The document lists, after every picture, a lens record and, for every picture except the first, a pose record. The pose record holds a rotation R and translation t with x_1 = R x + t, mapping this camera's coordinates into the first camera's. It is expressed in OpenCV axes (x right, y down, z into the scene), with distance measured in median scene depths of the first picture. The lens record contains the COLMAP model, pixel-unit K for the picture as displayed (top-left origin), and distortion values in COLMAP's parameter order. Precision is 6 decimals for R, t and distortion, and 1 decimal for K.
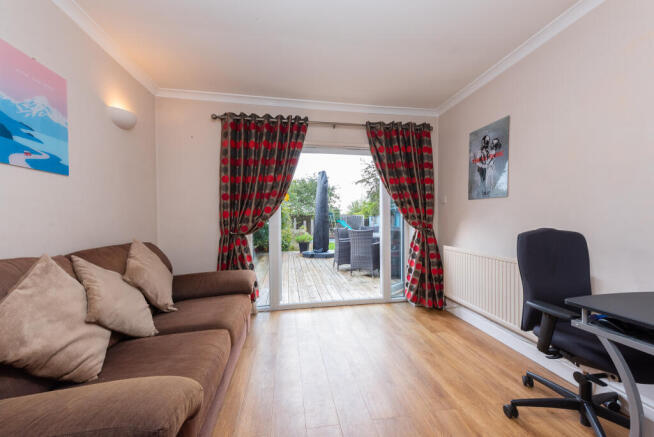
lens RADIAL K [[254.7, 0, 329.4], [0, 254.7, 220.9], [0, 0, 1]] dist [0.001315, -0.000032]
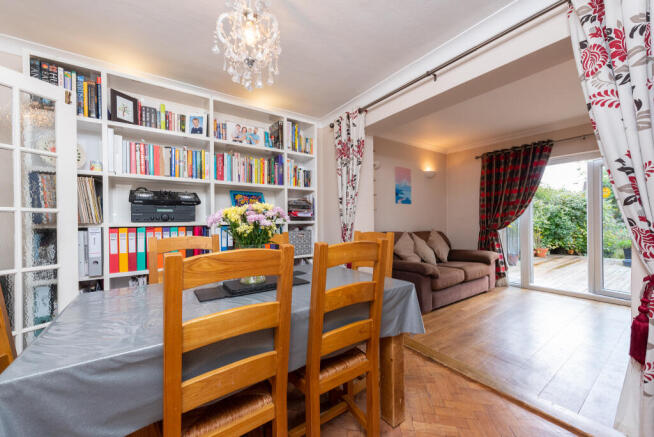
lens RADIAL K [[254.7, 0, 328.8], [0, 254.7, 220.8], [0, 0, 1]] dist [0.001315, -0.000032]
pose [[0.431942, 0.005217, -0.901886, 0.621520], [-0.004259, 0.999984, 0.003745, -0.001876], [0.901891, 0.002224, 0.431958, -0.572634]]
